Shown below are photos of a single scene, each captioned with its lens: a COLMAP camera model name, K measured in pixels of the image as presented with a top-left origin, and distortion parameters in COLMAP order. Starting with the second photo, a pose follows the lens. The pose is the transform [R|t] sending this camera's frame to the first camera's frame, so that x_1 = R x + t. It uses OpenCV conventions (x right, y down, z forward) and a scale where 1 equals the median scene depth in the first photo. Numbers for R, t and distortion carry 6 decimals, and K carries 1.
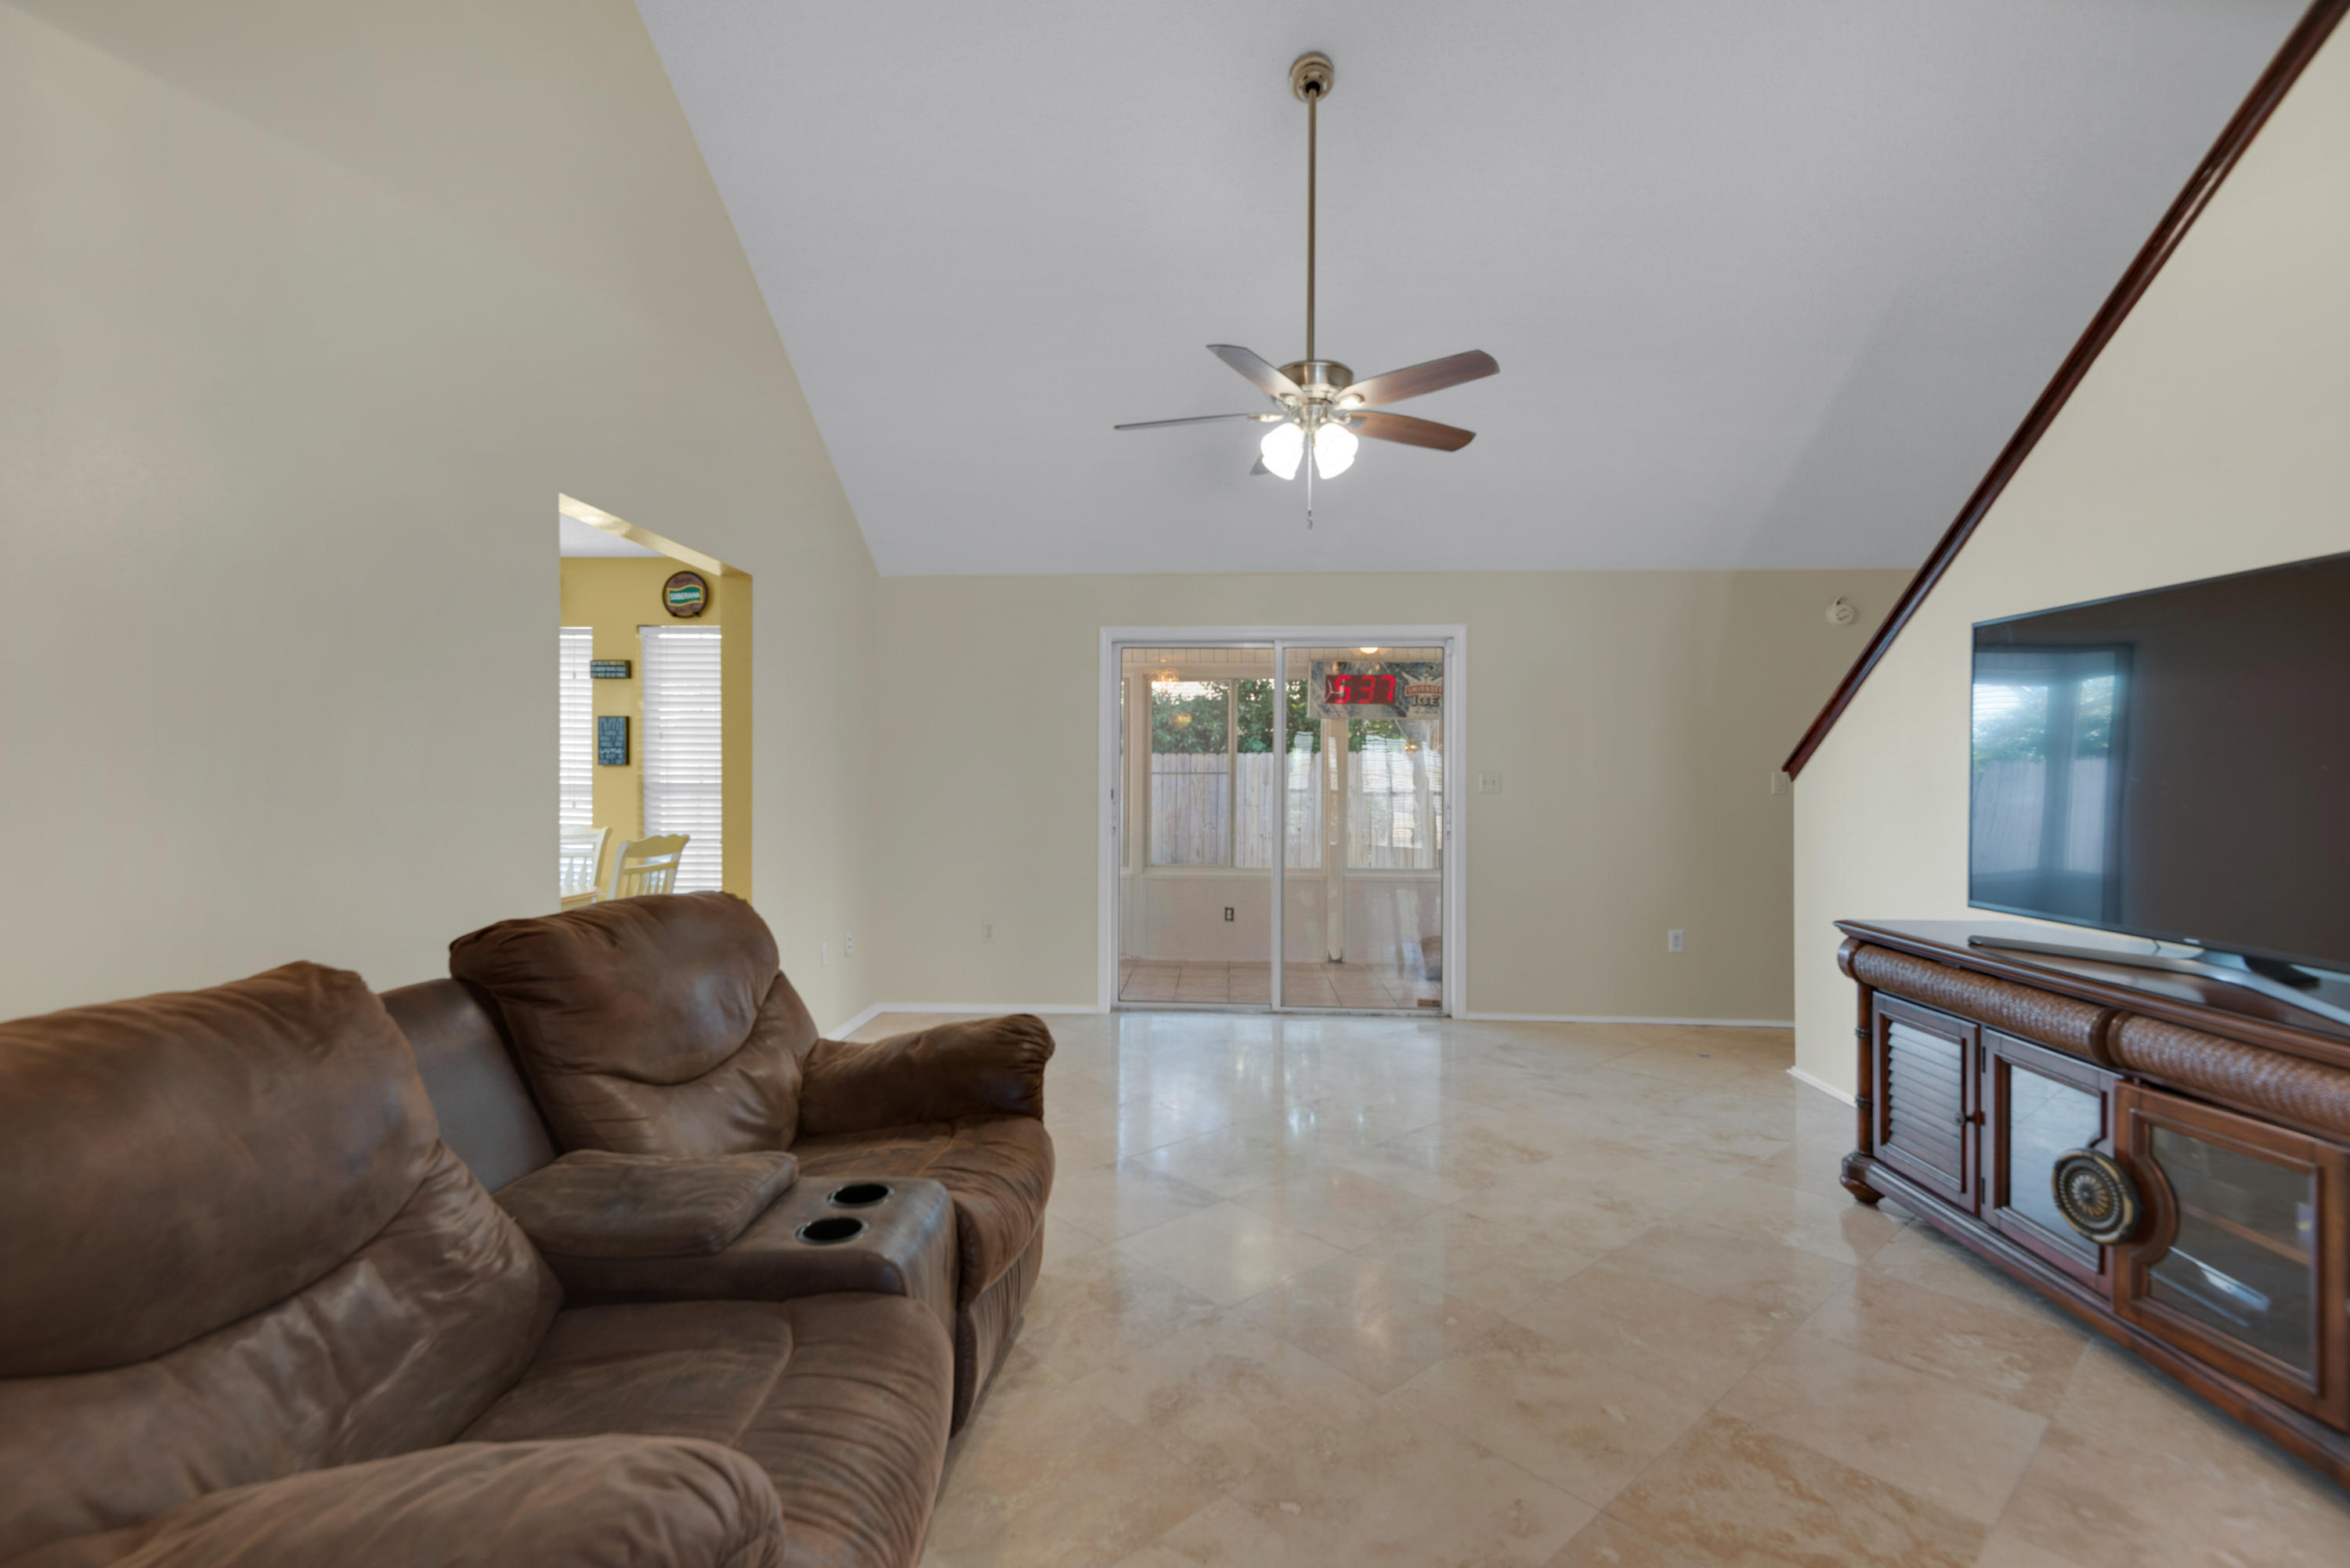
lens RADIAL K [[1065.8, 0, 1166.2], [0, 1065.8, 779.7], [0, 0, 1]] dist [0.041115, -0.027813]
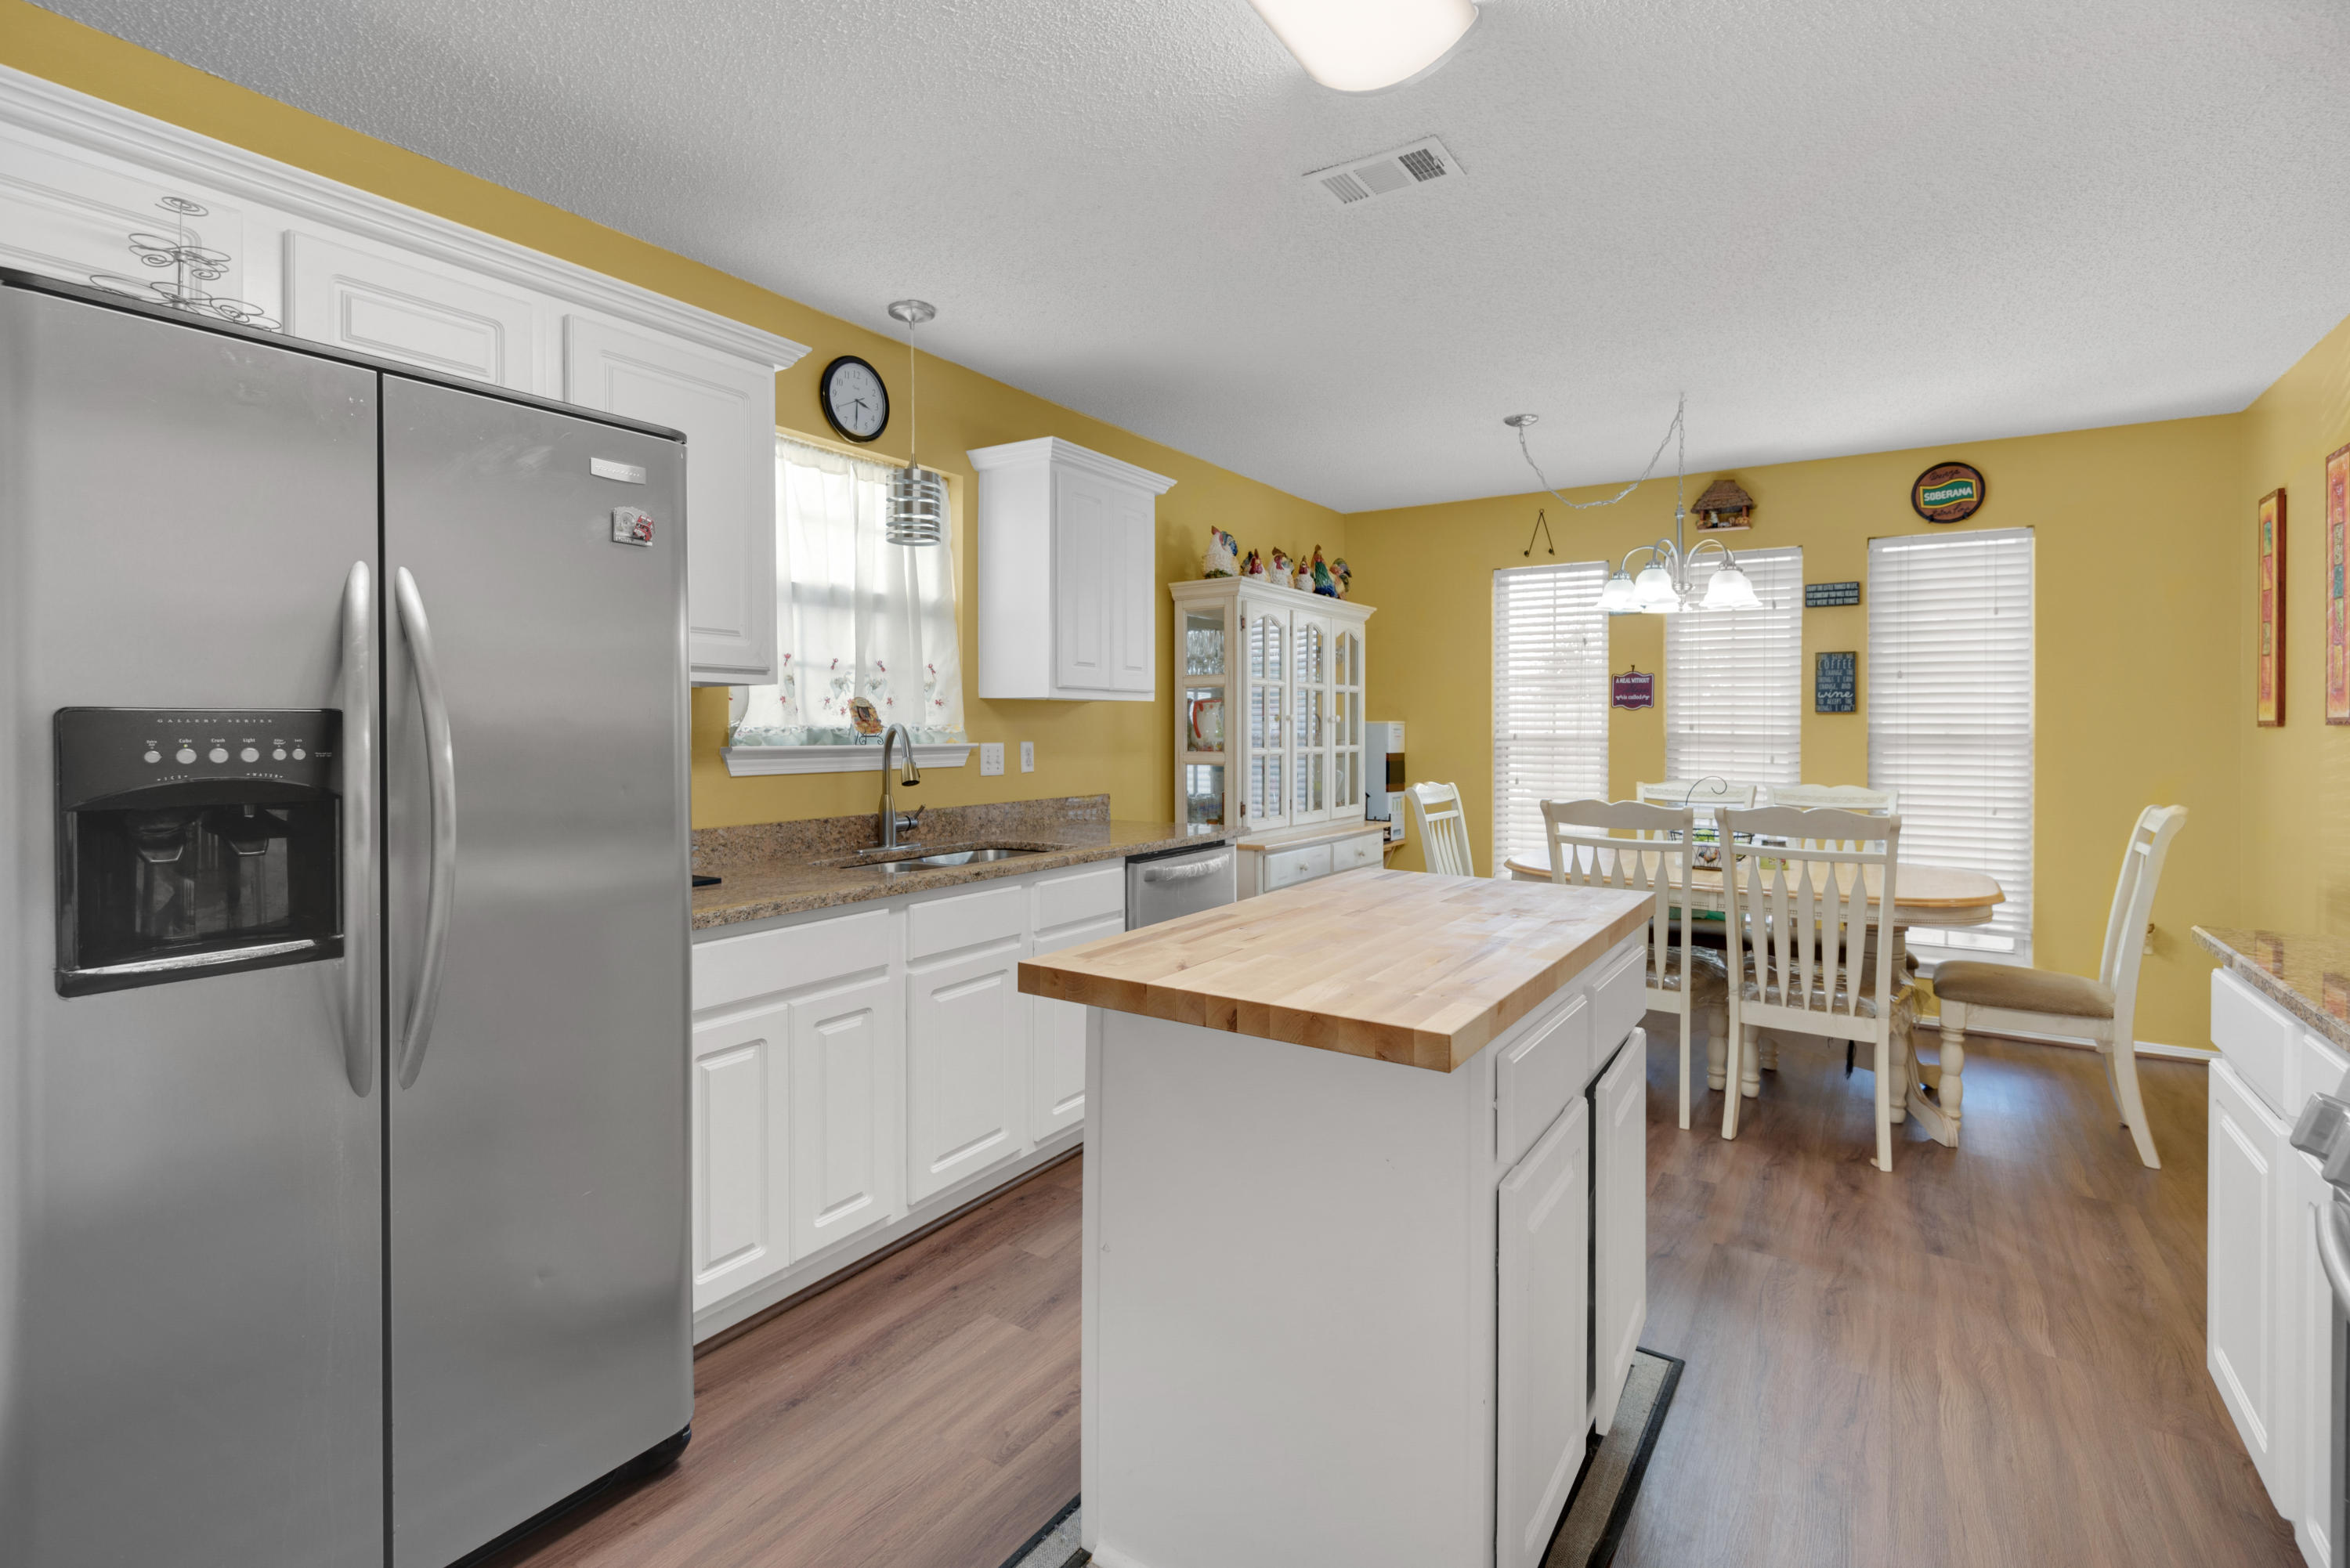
lens RADIAL K [[1072.1, 0, 1174.3], [0, 1072.1, 737.3], [0, 0, 1]] dist [0.027275, -0.022010]
pose [[0.859855, 0.004826, -0.510516, -0.842170], [-0.002780, 0.999985, 0.004772, 0.004787], [0.510531, -0.002684, 0.859855, 0.063867]]
